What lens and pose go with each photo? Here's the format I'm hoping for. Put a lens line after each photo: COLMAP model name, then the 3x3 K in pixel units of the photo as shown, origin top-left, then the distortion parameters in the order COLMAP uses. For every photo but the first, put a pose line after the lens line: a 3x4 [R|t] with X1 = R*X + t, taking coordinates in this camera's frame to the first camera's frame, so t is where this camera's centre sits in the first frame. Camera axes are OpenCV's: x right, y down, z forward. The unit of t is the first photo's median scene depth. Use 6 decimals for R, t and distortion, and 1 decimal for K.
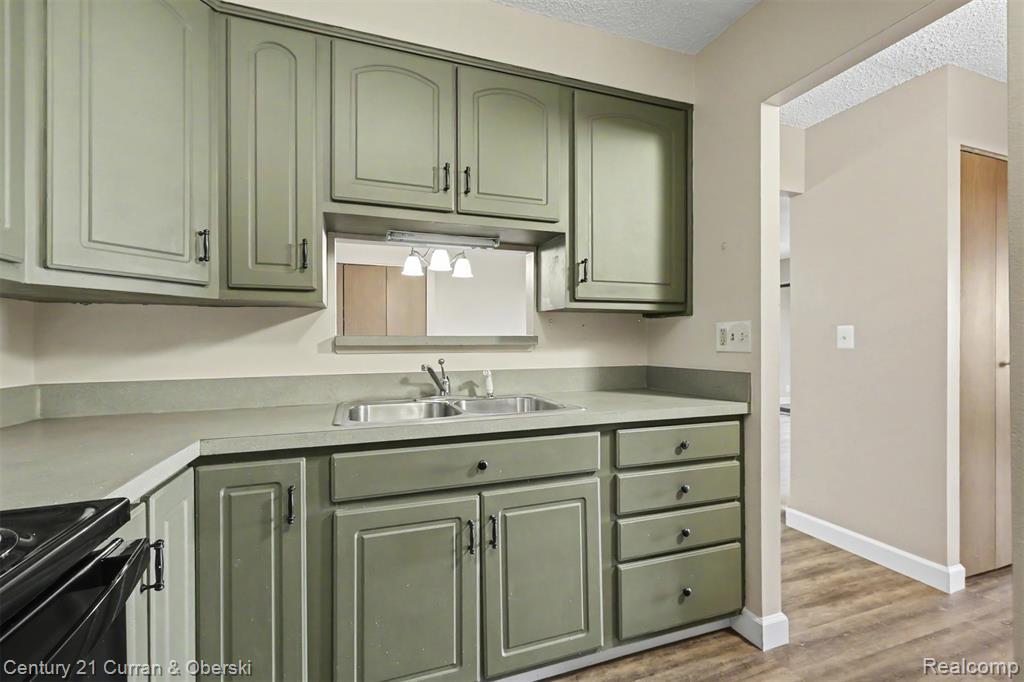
lens RADIAL K [[447.1, 0, 513.7], [0, 447.1, 340.6], [0, 0, 1]] dist [-0.000856, -0.000212]
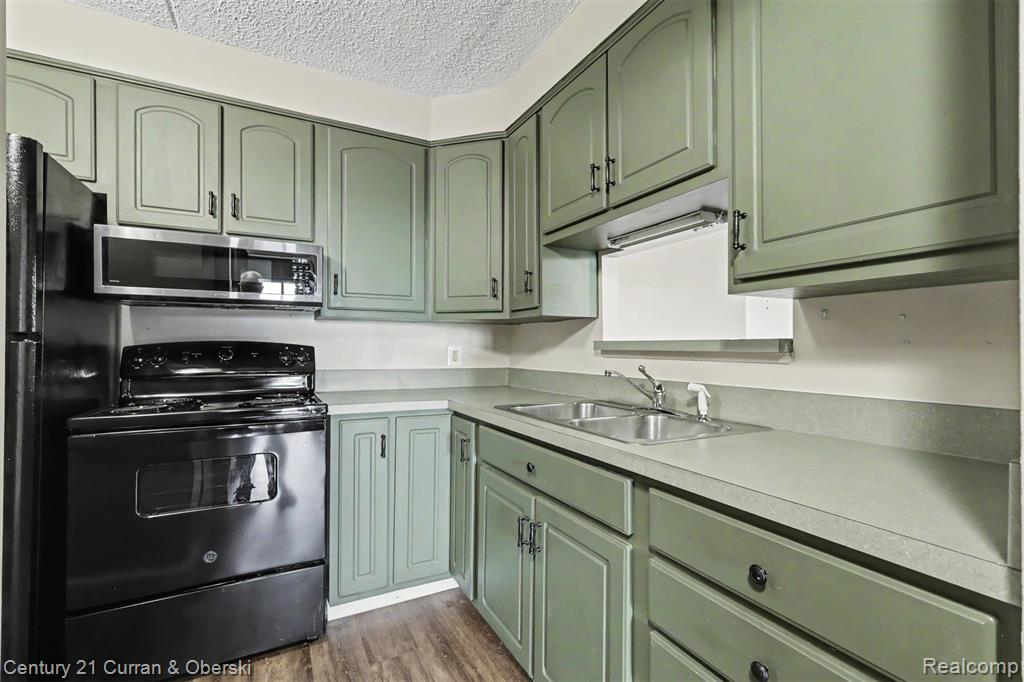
lens RADIAL K [[458.5, 0, 516.8], [0, 458.5, 342.9], [0, 0, 1]] dist [-0.002399, -0.000297]
pose [[0.147427, -0.004619, -0.989062, 0.805174], [-0.002963, 0.999983, -0.005111, 0.000074], [0.989069, 0.003685, 0.147410, 0.680114]]
